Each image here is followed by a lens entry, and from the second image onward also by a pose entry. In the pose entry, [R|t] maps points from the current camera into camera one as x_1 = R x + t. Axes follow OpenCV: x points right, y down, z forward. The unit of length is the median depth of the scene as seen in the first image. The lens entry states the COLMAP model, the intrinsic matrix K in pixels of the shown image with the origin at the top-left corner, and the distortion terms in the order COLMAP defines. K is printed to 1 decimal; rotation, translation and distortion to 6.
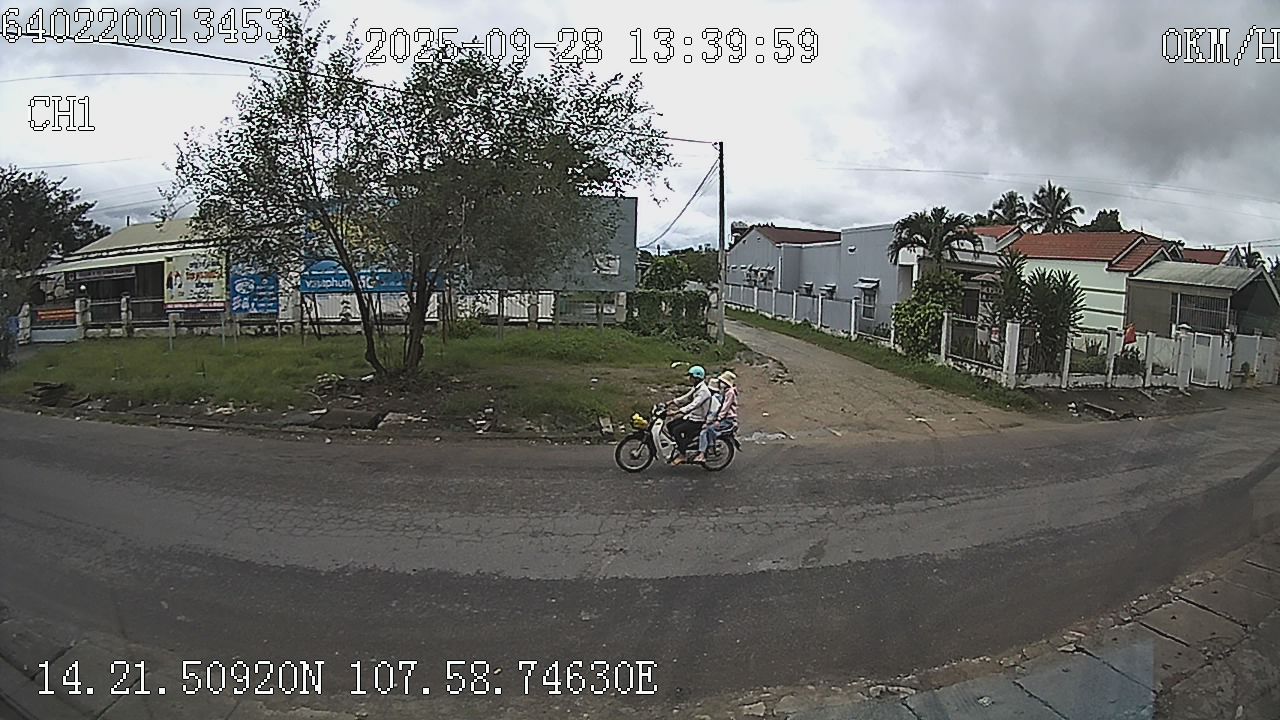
lens RADIAL K [[674.0, 0, 654.3], [0, 674.0, 363.9], [0, 0, 1]] dist [-0.317698, 0.075844]
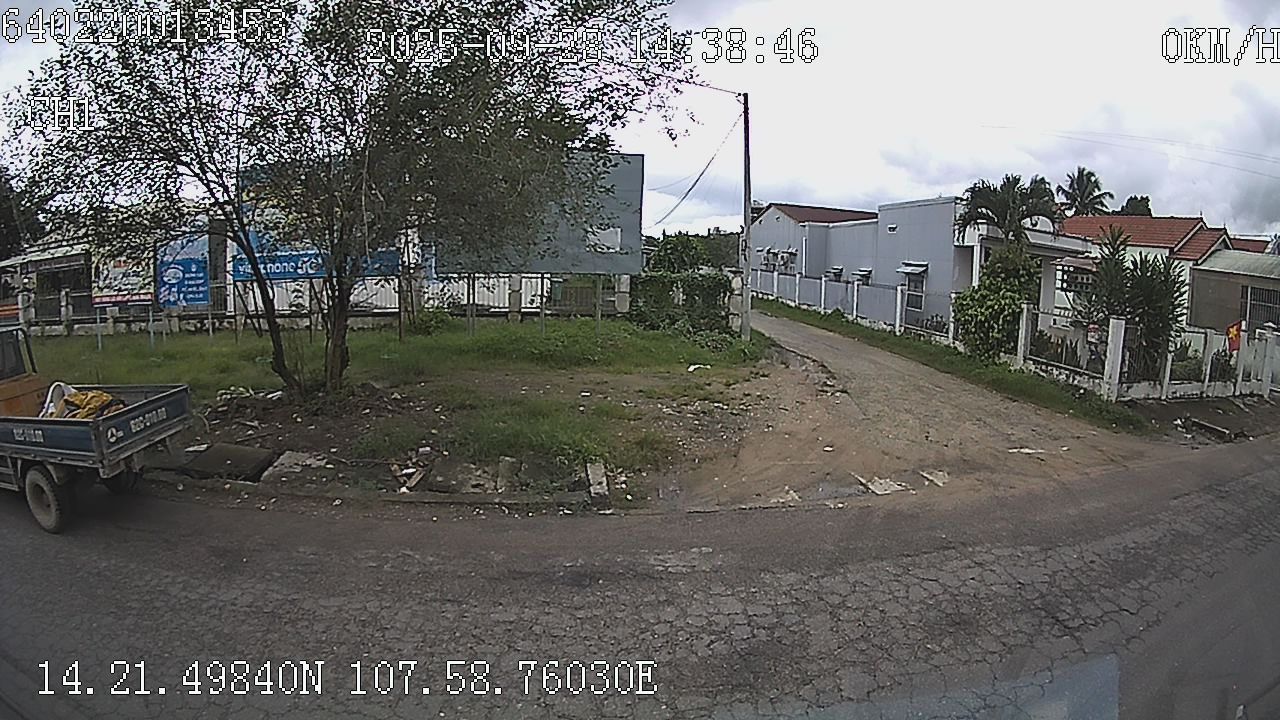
lens RADIAL K [[674.0, 0, 654.3], [0, 674.0, 363.9], [0, 0, 1]] dist [-0.317698, 0.075844]
pose [[0.999980, 0.000596, -0.006275, -0.007725], [-0.000470, 0.999798, 0.020100, -0.018430], [0.006286, -0.020097, 0.999778, 0.211407]]
